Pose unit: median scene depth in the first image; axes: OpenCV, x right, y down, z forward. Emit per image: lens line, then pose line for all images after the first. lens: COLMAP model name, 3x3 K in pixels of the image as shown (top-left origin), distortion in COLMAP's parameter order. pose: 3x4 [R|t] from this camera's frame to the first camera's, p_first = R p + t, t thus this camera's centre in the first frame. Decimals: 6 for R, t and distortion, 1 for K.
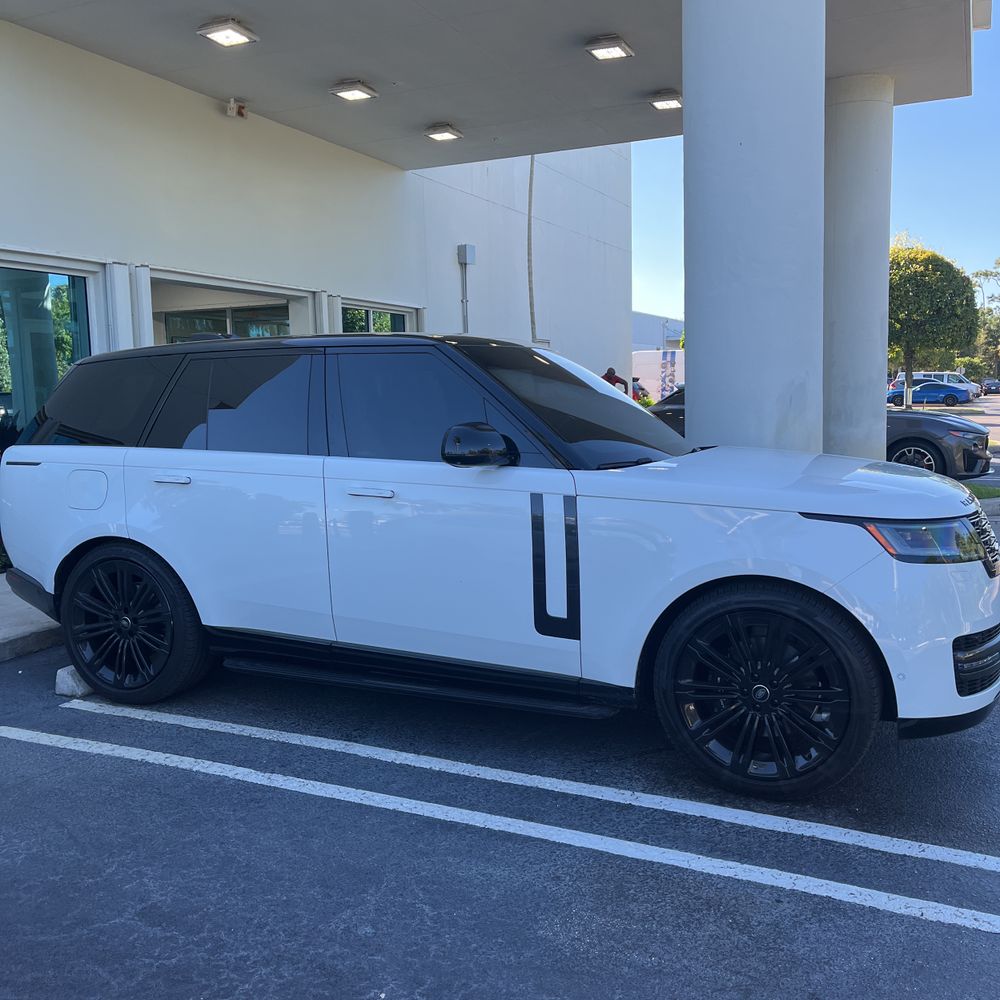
lens RADIAL K [[1024.9, 0, 506.7], [0, 1024.9, 491.2], [0, 0, 1]] dist [0.029558, 0.000000]
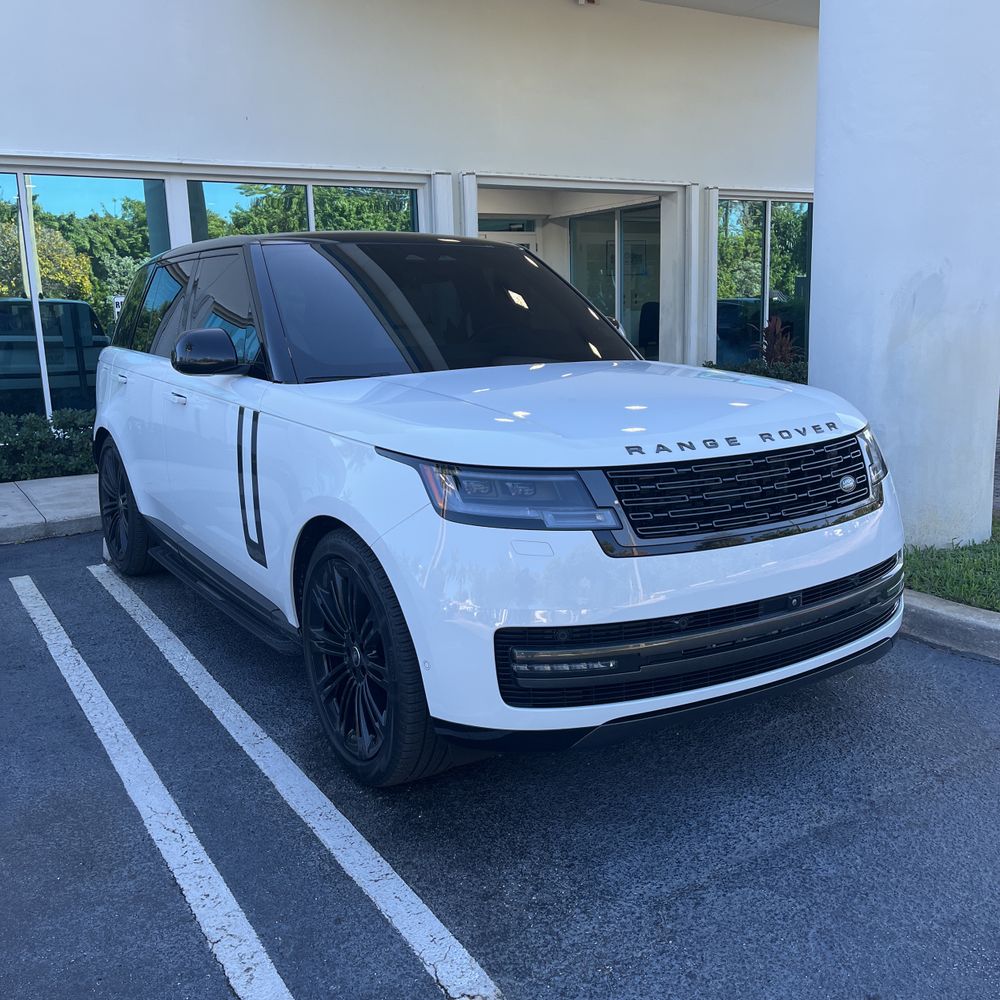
lens RADIAL K [[1024.9, 0, 494.7], [0, 1024.9, 503.3], [0, 0, 1]] dist [0.029558, 0.000000]
pose [[0.825804, 0.101058, -0.554829, 0.664644], [-0.042211, 0.992130, 0.117882, -0.027137], [0.562376, -0.073928, 0.823571, 0.315632]]
